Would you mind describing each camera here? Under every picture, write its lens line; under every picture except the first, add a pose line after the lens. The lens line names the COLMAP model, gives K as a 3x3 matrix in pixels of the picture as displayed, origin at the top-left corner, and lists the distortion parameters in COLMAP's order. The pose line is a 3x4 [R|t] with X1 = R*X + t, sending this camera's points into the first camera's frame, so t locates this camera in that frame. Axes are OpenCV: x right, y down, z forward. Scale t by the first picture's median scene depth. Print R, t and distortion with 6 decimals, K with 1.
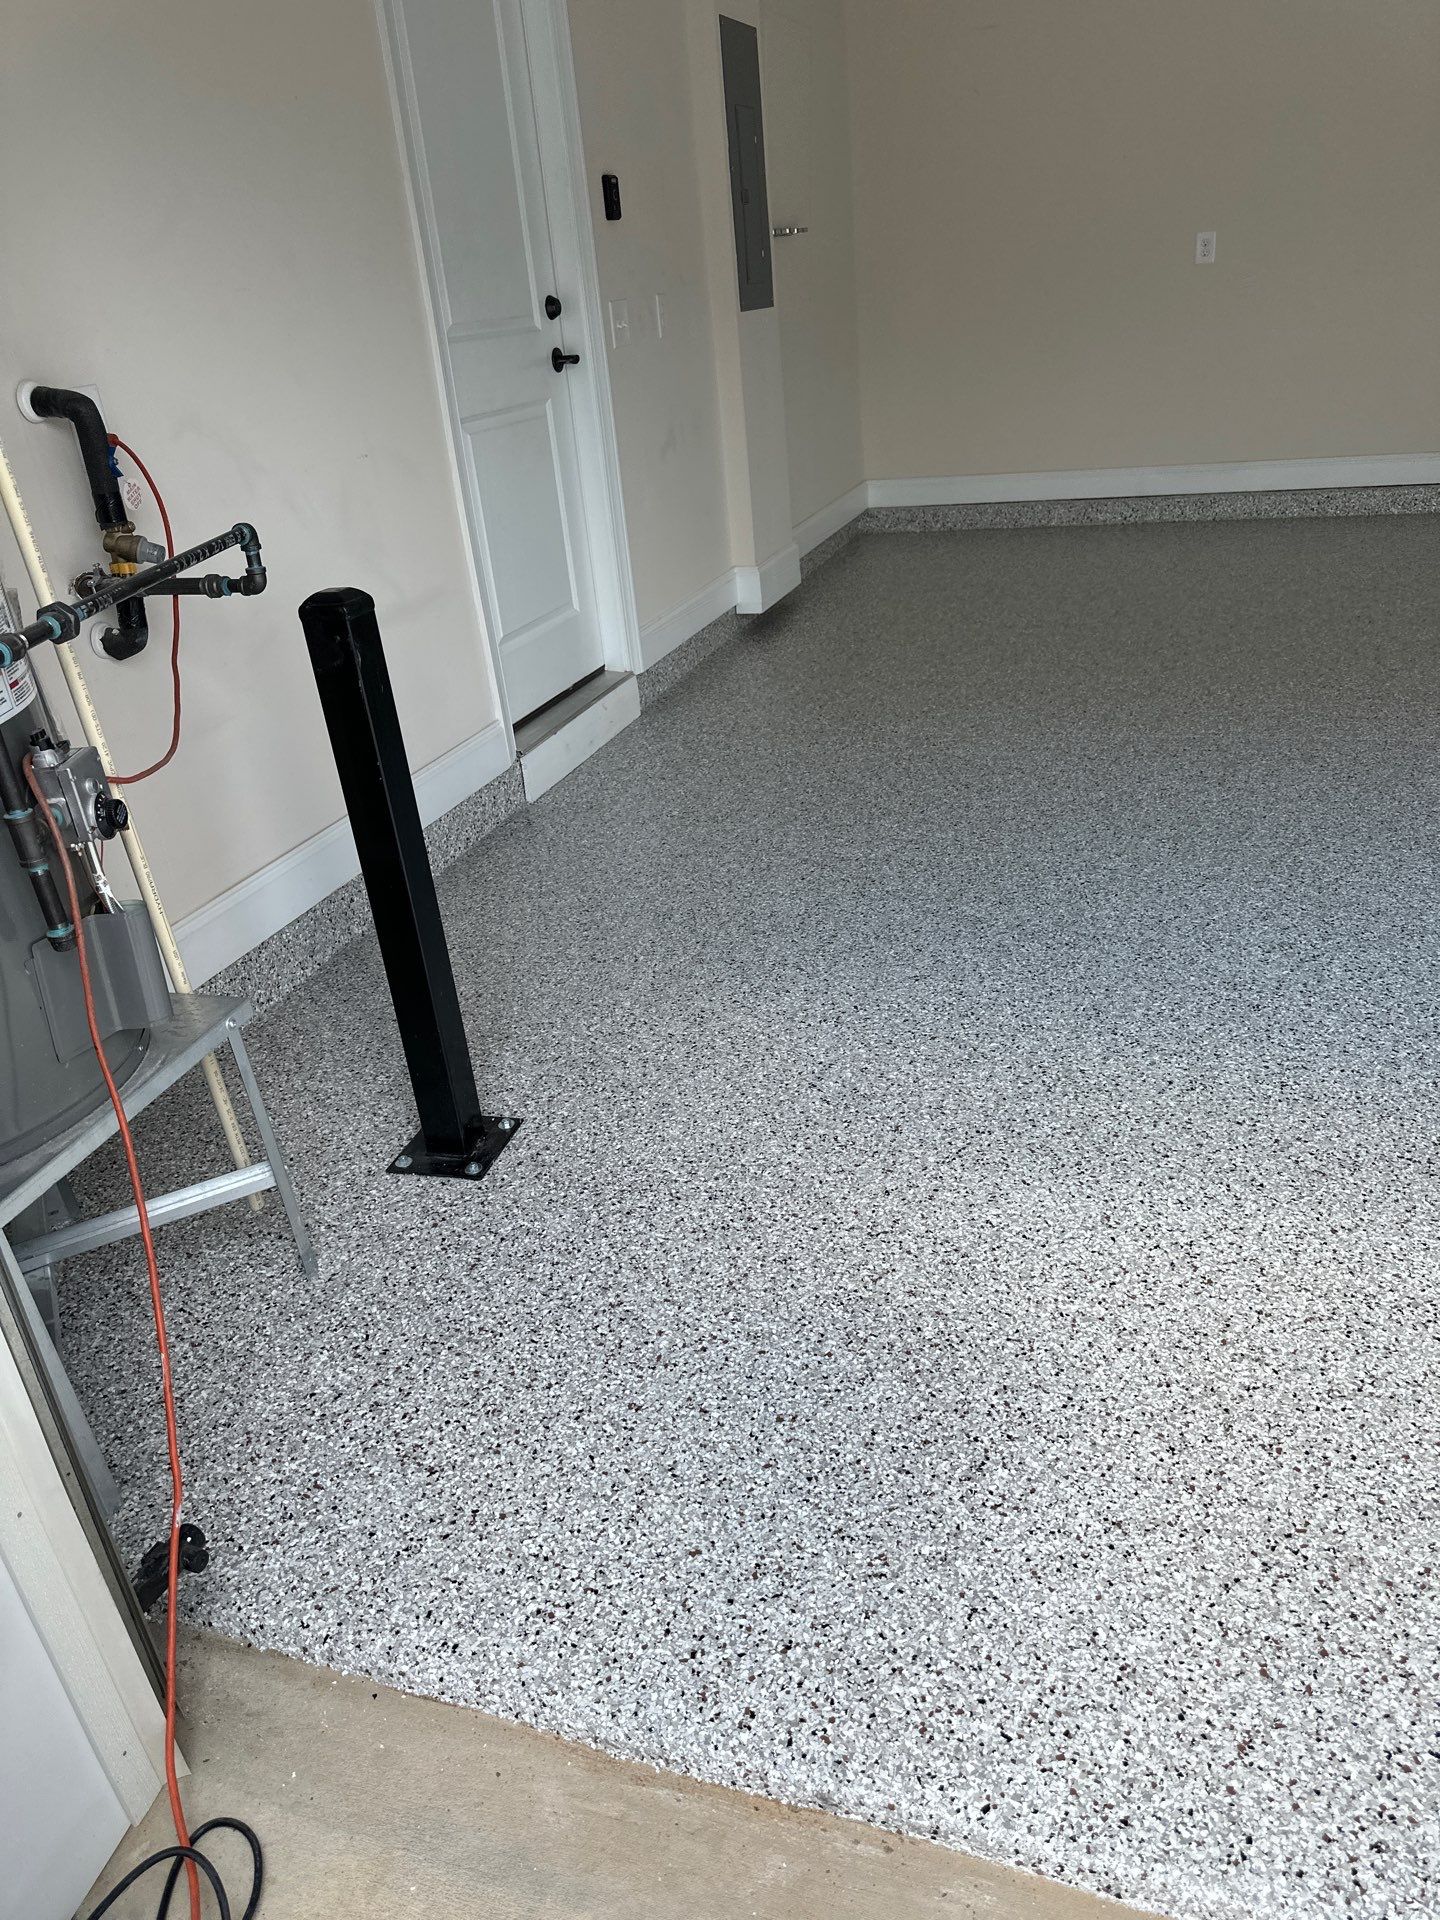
lens RADIAL K [[1374.9, 0, 714.2], [0, 1374.9, 959.8], [0, 0, 1]] dist [0.037887, -0.048994]
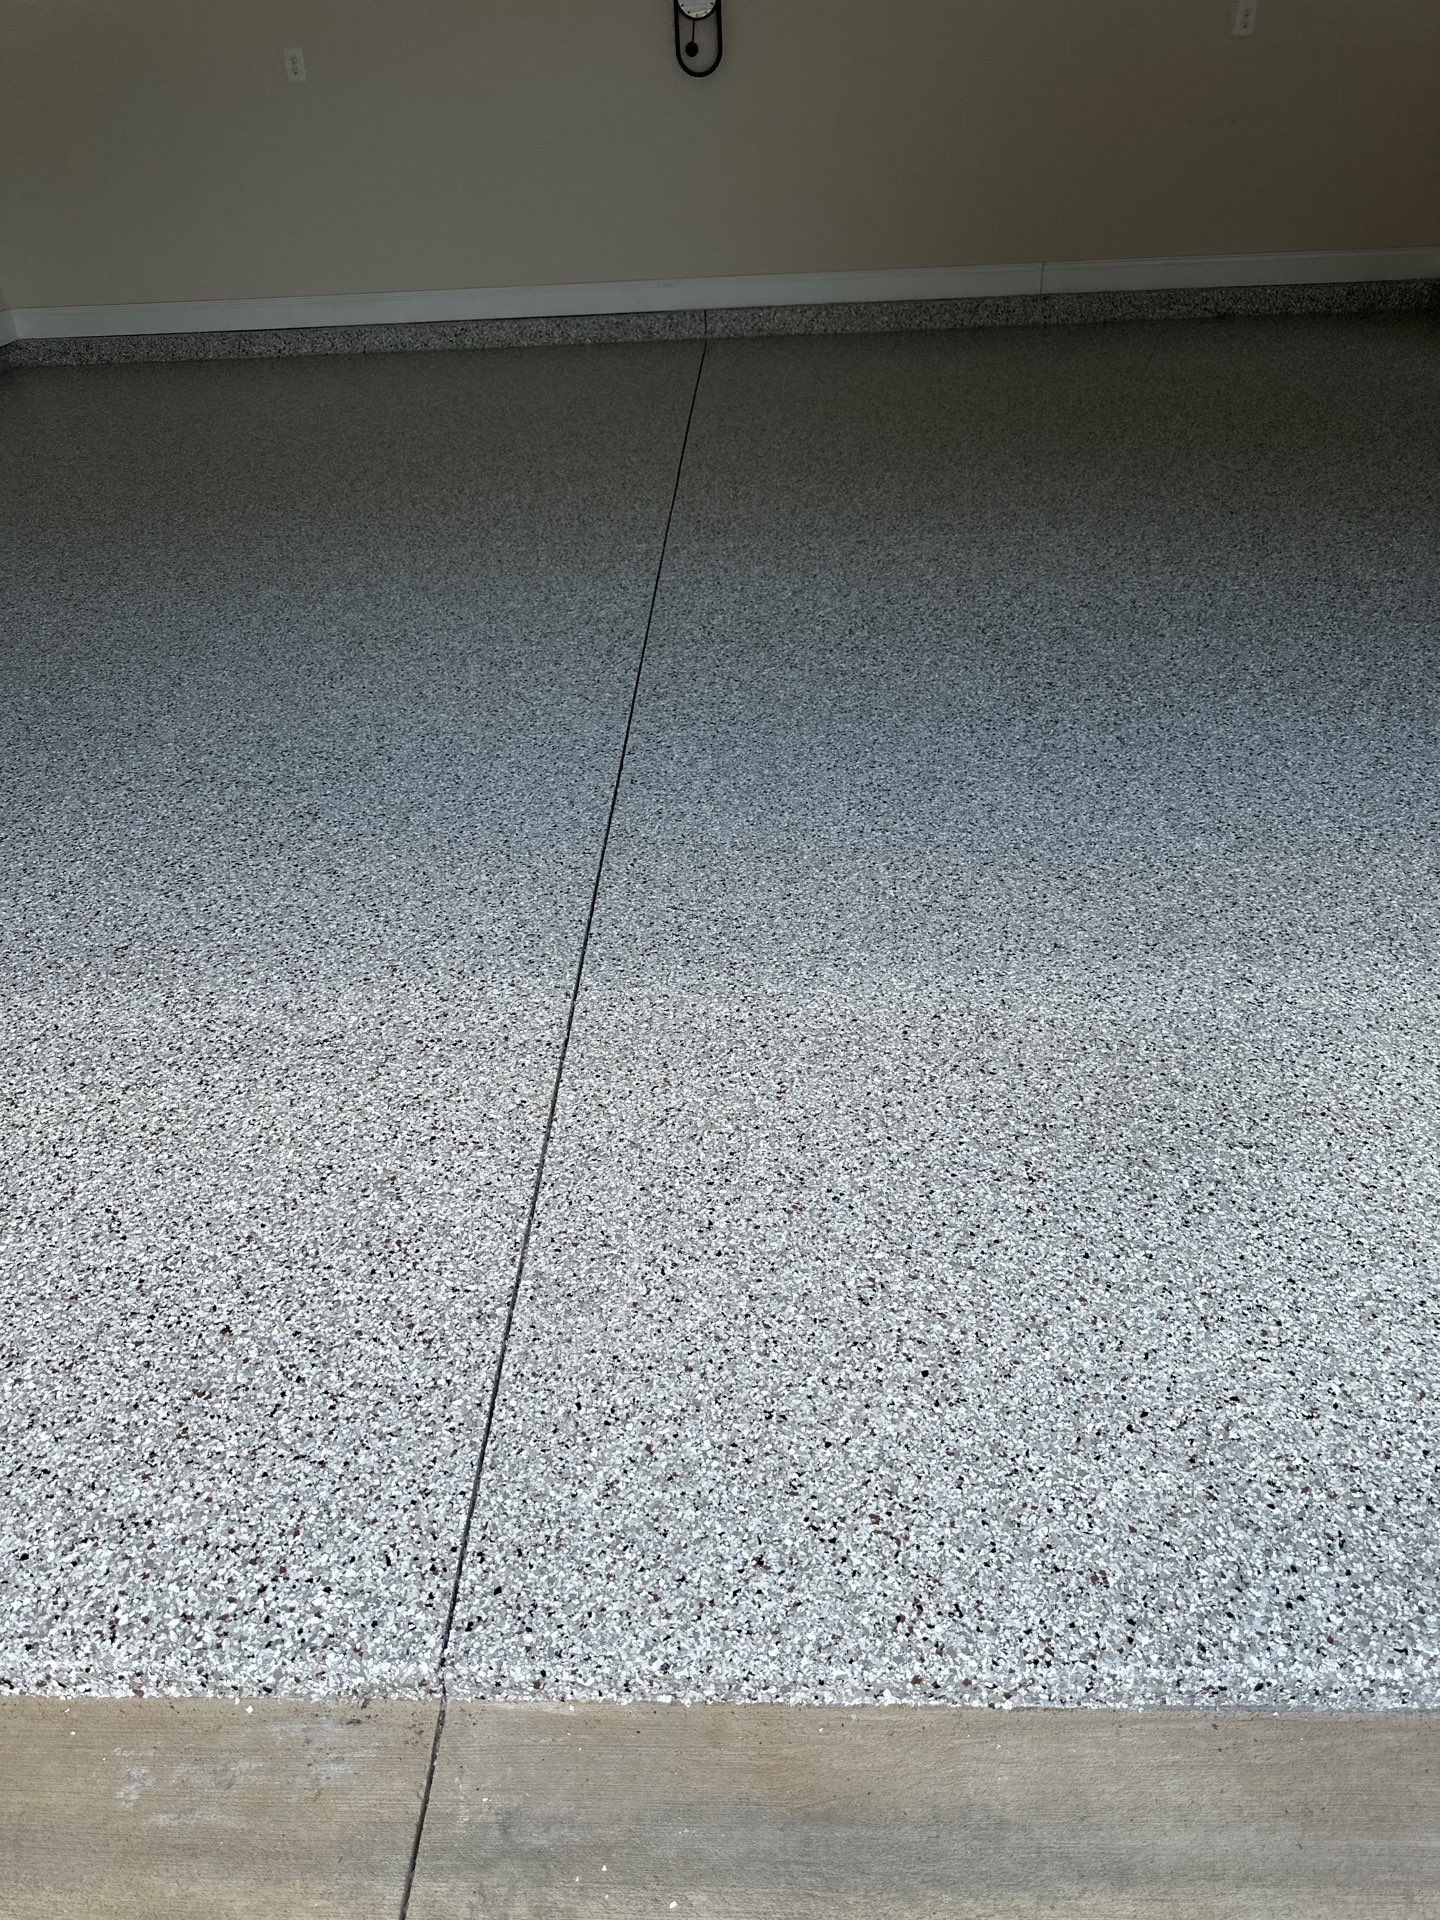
lens RADIAL K [[1374.9, 0, 723.8], [0, 1374.9, 951.6], [0, 0, 1]] dist [0.037887, -0.048994]
pose [[0.950141, -0.122240, 0.286862, 0.273325], [0.096214, 0.989997, 0.103189, 0.035841], [-0.296606, -0.070444, 0.952398, -0.068964]]
